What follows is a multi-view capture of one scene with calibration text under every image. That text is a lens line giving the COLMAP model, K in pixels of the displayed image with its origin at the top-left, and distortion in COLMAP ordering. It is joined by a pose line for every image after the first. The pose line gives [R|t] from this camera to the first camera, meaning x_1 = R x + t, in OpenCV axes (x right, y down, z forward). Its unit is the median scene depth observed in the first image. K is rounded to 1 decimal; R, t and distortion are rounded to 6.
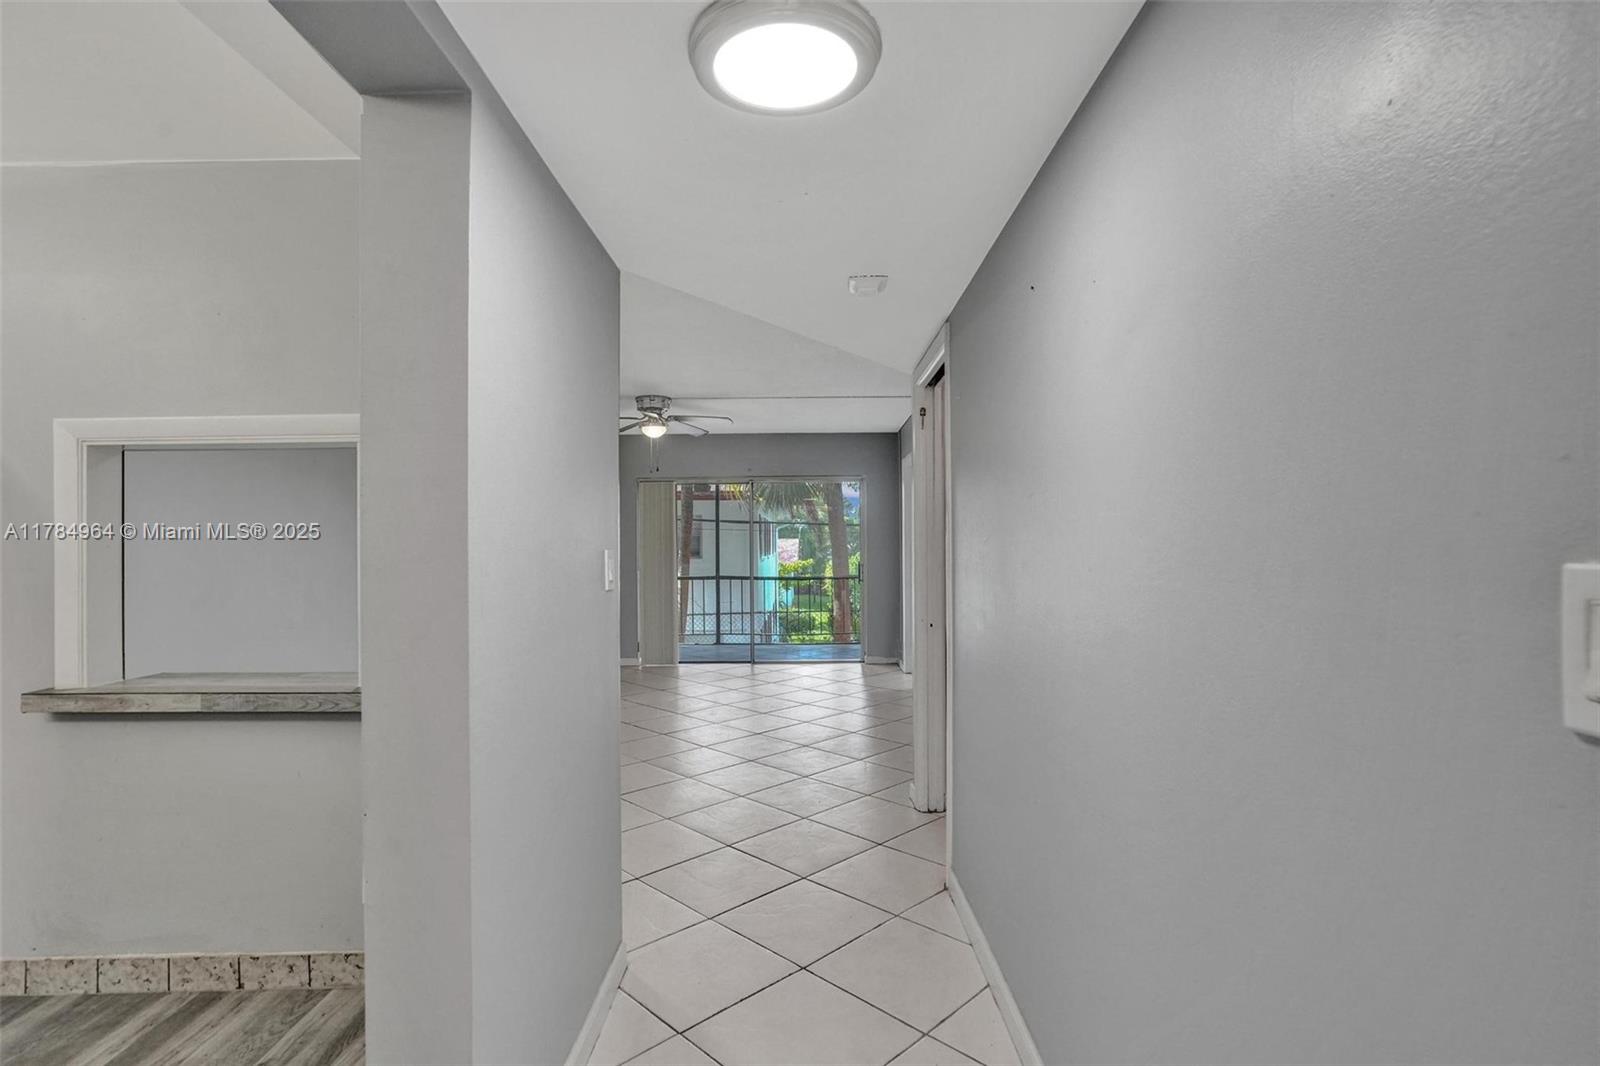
lens RADIAL K [[769.8, 0, 804.0], [0, 769.8, 535.5], [0, 0, 1]] dist [-0.051055, 0.027472]
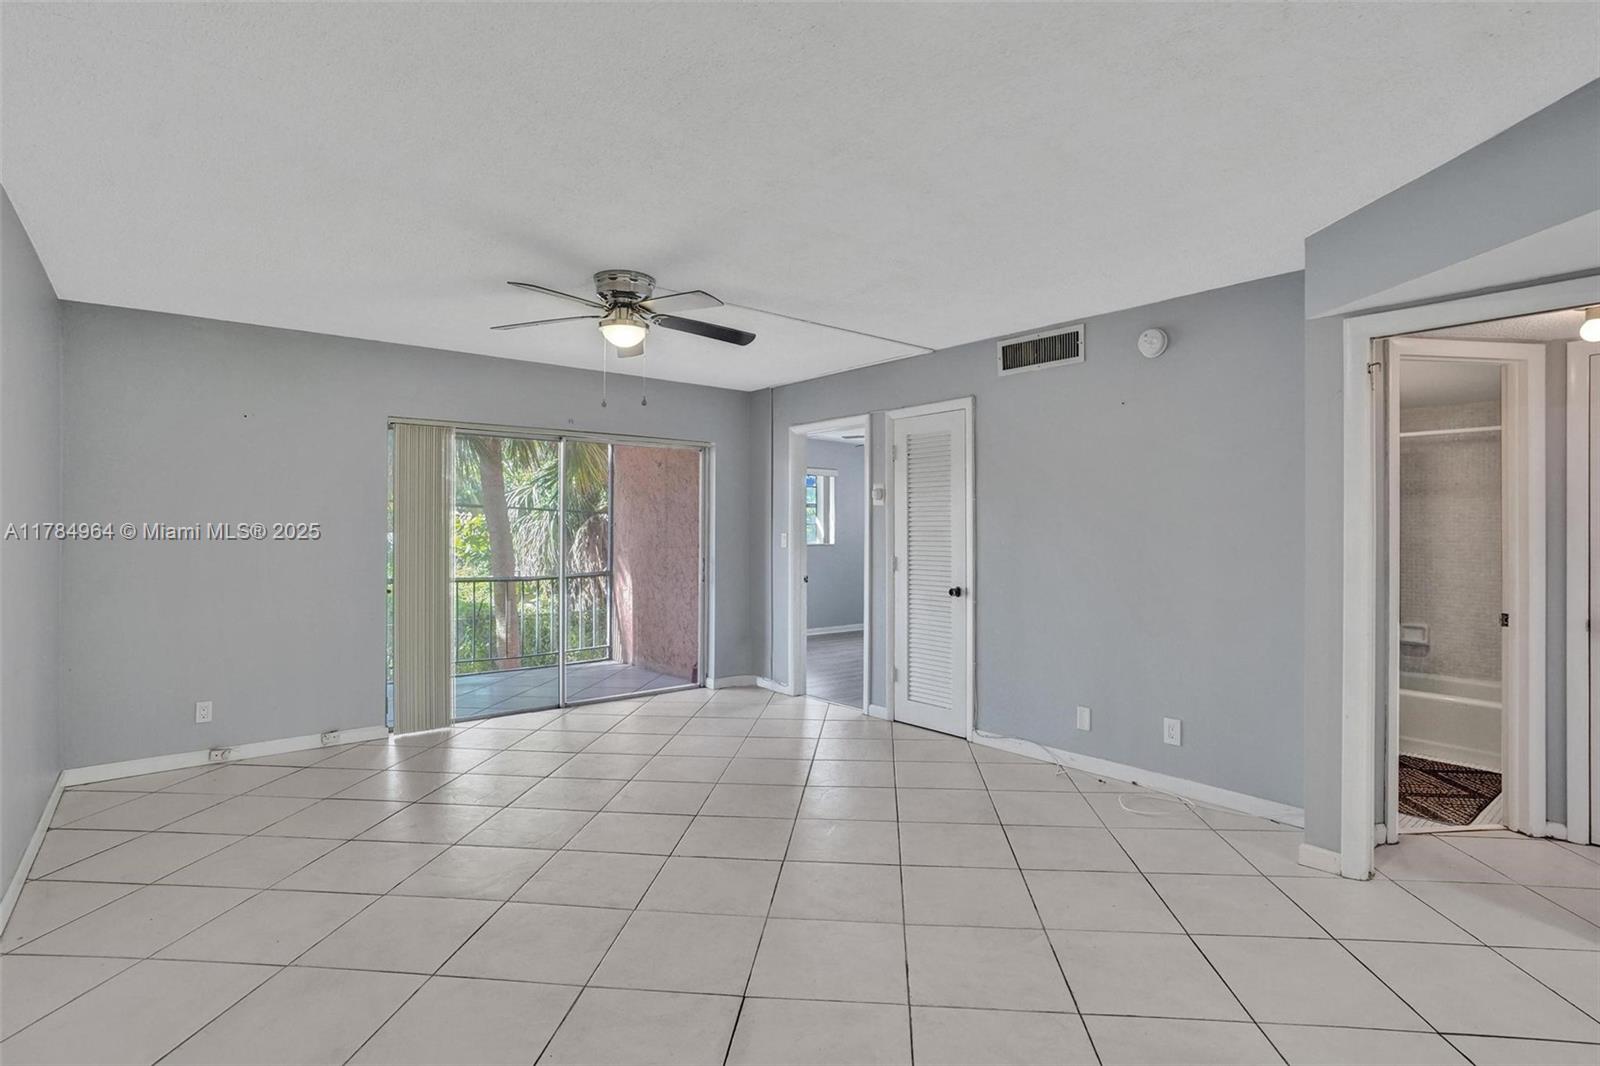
lens RADIAL K [[789.3, 0, 800.1], [0, 789.3, 524.3], [0, 0, 1]] dist [-0.027262, 0.024287]
pose [[0.762489, 0.018972, 0.646723, -0.376756], [-0.017614, 0.999808, -0.008563, 0.007053], [-0.646761, -0.004862, 0.762677, 0.354696]]
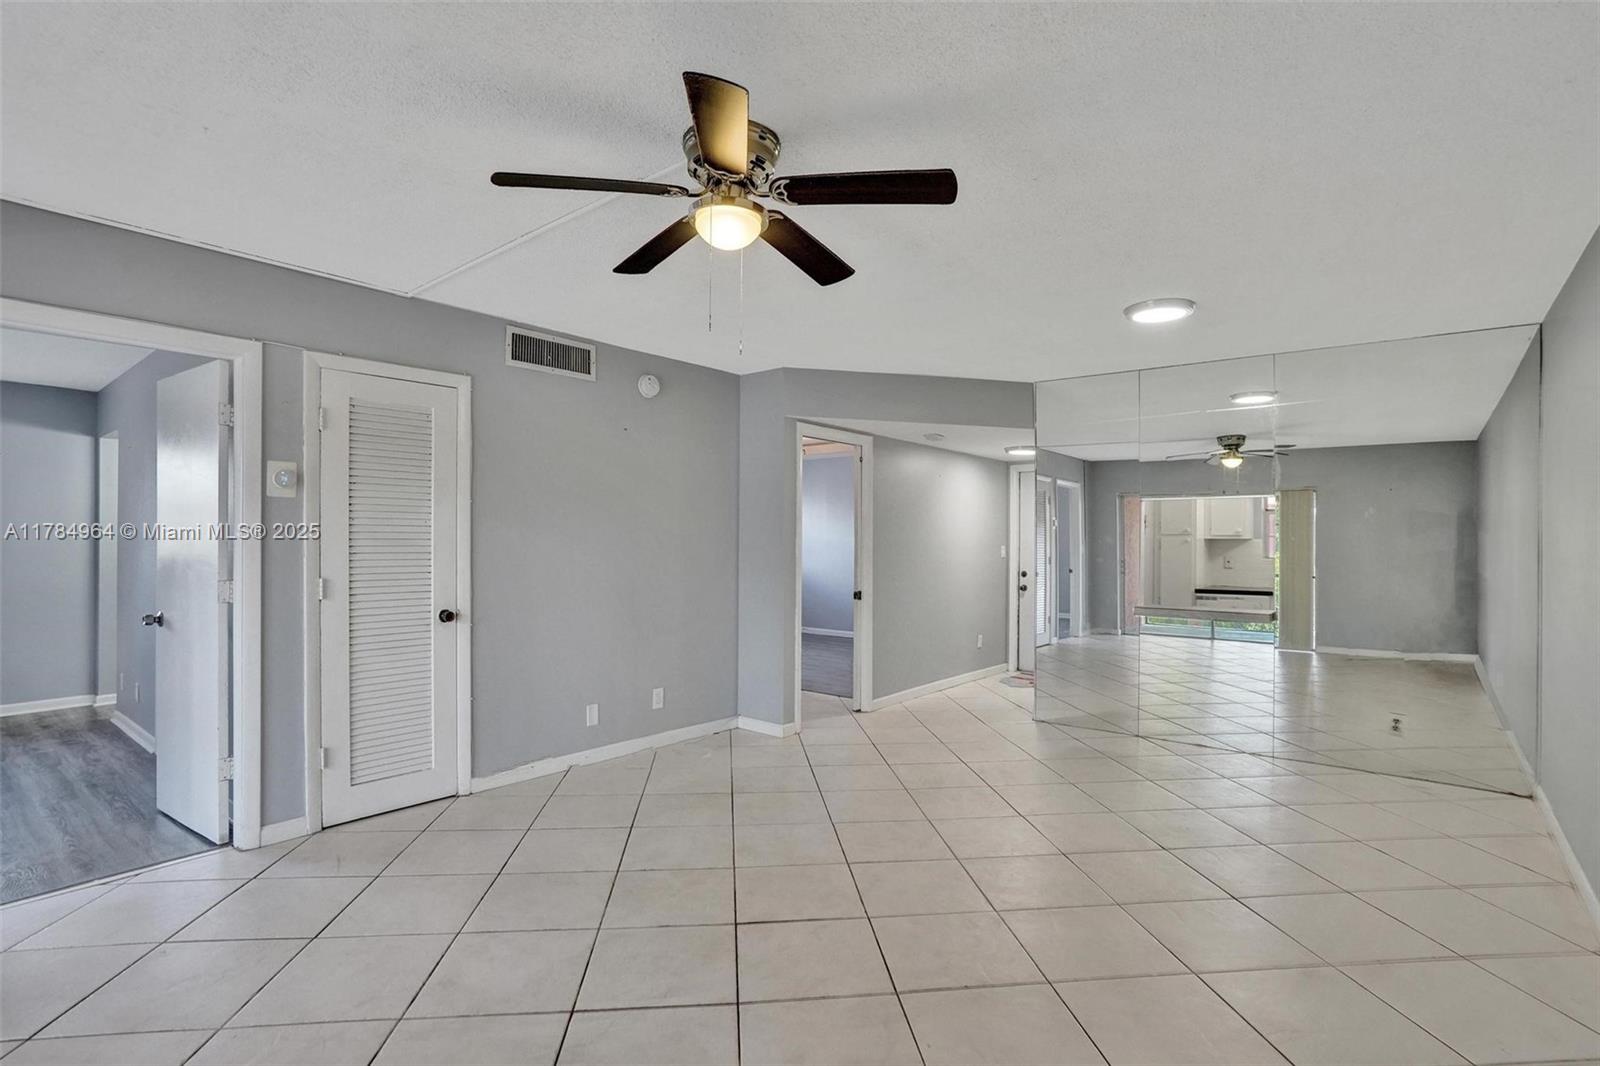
lens RADIAL K [[778.5, 0, 799.4], [0, 778.5, 543.1], [0, 0, 1]] dist [-0.051978, 0.033151]
pose [[-0.780454, 0.005864, 0.625186, -0.352651], [-0.003177, 0.999906, -0.013344, 0.012902], [-0.625205, -0.012401, -0.780362, 0.990239]]
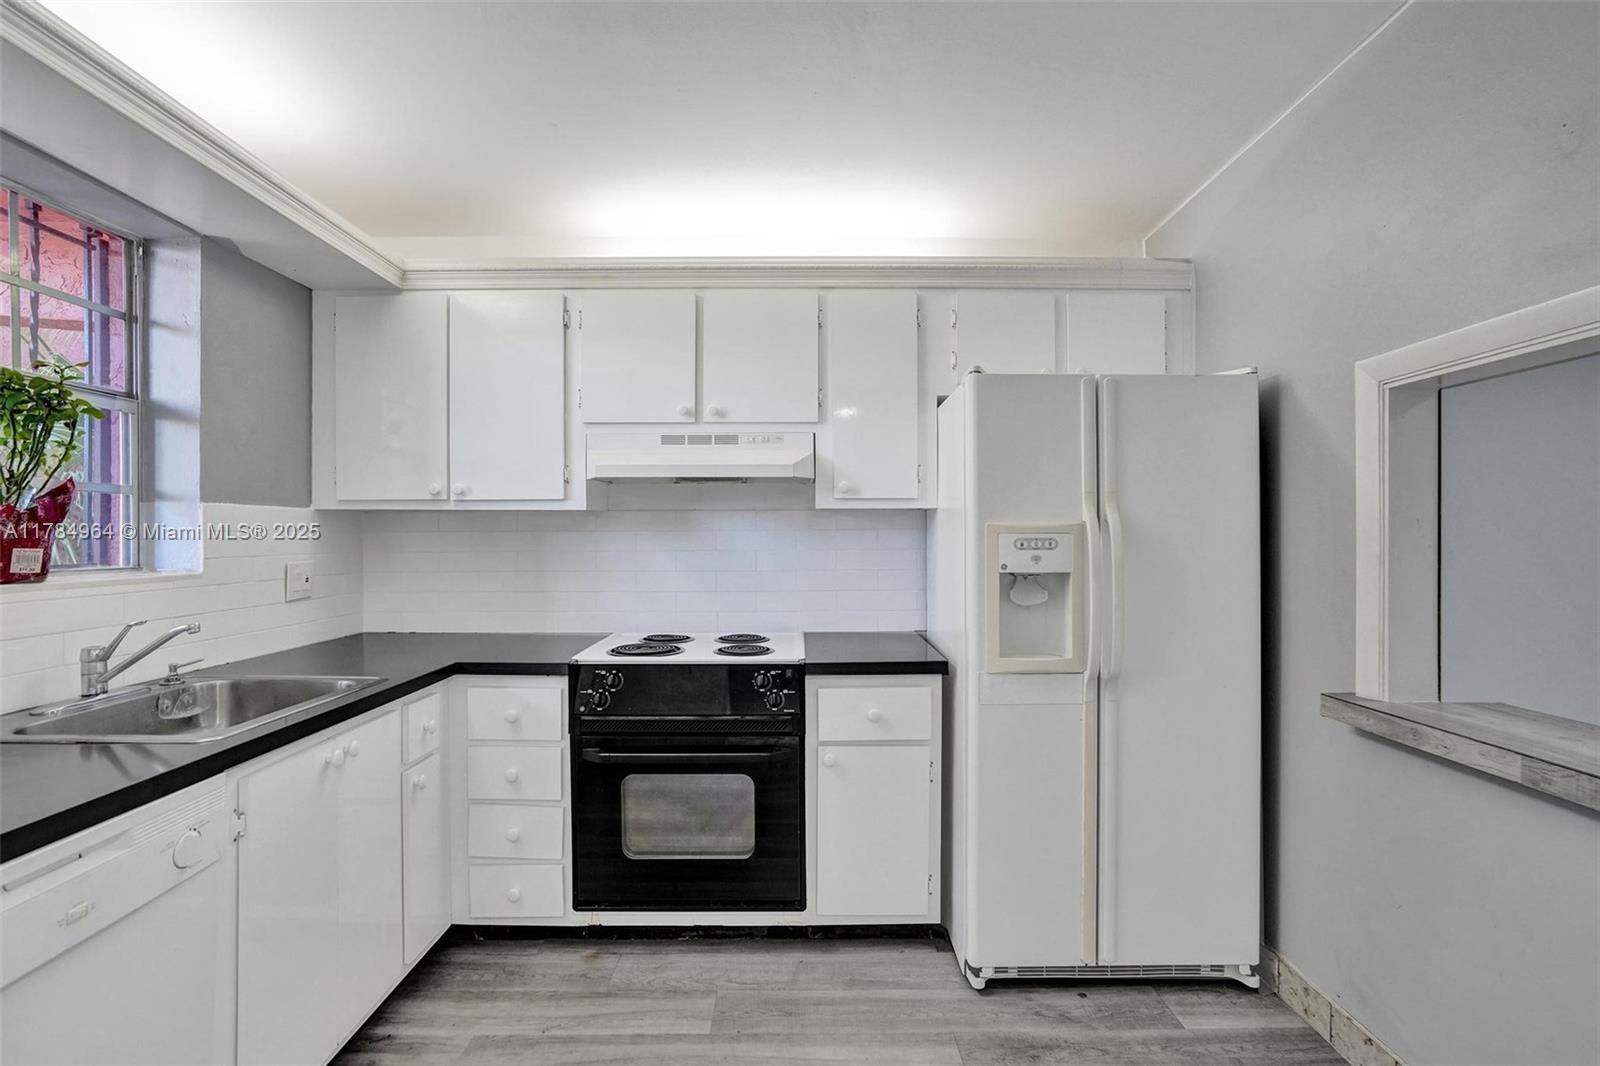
lens RADIAL K [[778.5, 0, 799.4], [0, 778.5, 543.1], [0, 0, 1]] dist [-0.051978, 0.033151]
pose [[0.018388, 0.017615, -0.999676, -0.051701], [0.007956, 0.999811, 0.017763, 0.005630], [0.999799, -0.008280, 0.018244, 0.107869]]
